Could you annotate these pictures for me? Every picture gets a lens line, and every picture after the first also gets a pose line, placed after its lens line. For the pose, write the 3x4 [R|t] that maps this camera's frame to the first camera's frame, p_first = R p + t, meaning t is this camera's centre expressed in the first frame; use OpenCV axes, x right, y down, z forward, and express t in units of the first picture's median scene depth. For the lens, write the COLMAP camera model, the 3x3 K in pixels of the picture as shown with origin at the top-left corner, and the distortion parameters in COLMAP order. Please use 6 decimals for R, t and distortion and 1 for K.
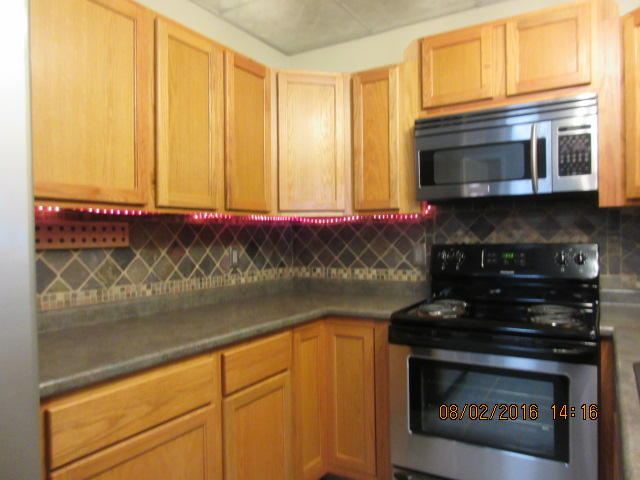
lens RADIAL K [[471.9, 0, 320.0], [0, 471.9, 240.0], [0, 0, 1]] dist [-0.005841, -0.003625]
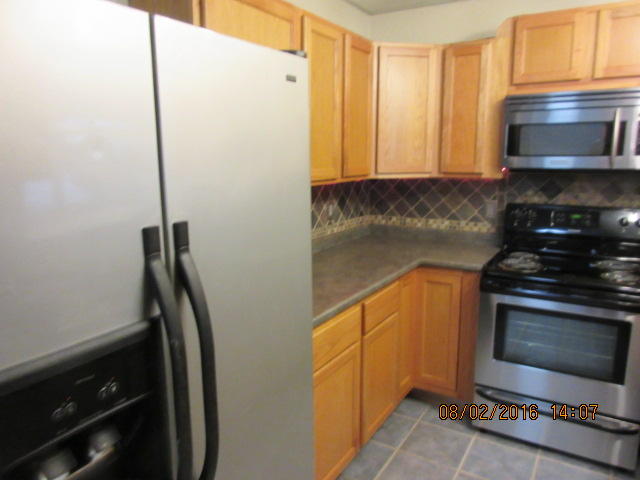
lens RADIAL K [[471.9, 0, 320.0], [0, 471.9, 240.0], [0, 0, 1]] dist [-0.005841, -0.003625]
pose [[0.999952, 0.009615, 0.002007, -0.225986], [-0.009818, 0.984310, 0.176173, -0.103608], [-0.000282, -0.176184, 0.984357, -0.155495]]
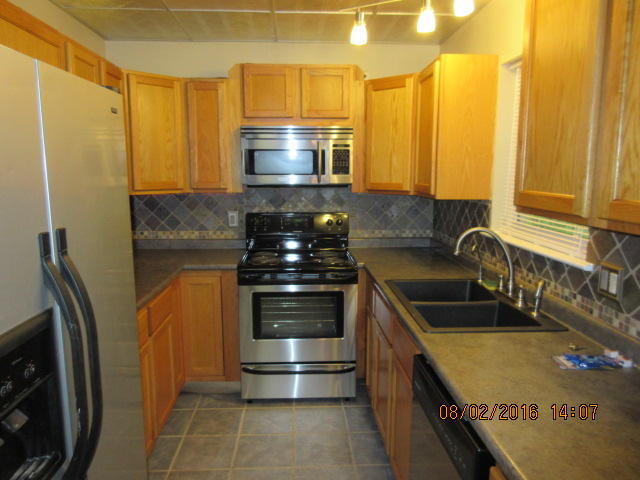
lens RADIAL K [[471.9, 0, 320.0], [0, 471.9, 240.0], [0, 0, 1]] dist [-0.005841, -0.003625]
pose [[0.825769, -0.065984, 0.560136, -0.383723], [-0.010347, 0.991194, 0.132016, -0.101672], [-0.563914, -0.114810, 0.817814, -0.289331]]
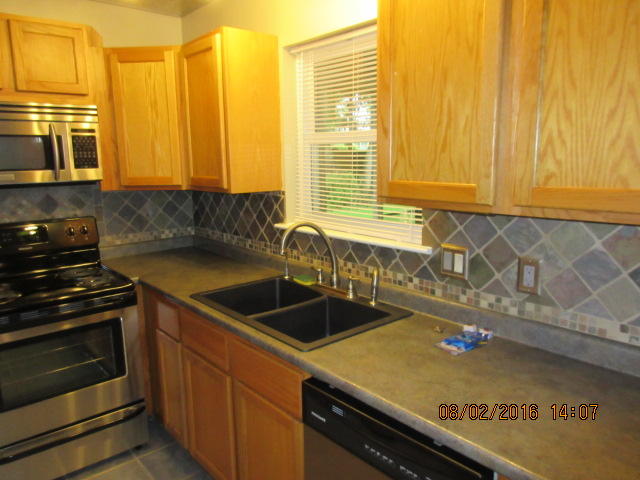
lens RADIAL K [[471.9, 0, 320.0], [0, 471.9, 240.0], [0, 0, 1]] dist [-0.005841, -0.003625]
pose [[0.311160, -0.154507, 0.937714, -0.404767], [0.016692, 0.987432, 0.157160, -0.108261], [-0.950211, -0.033249, 0.309828, -0.012946]]
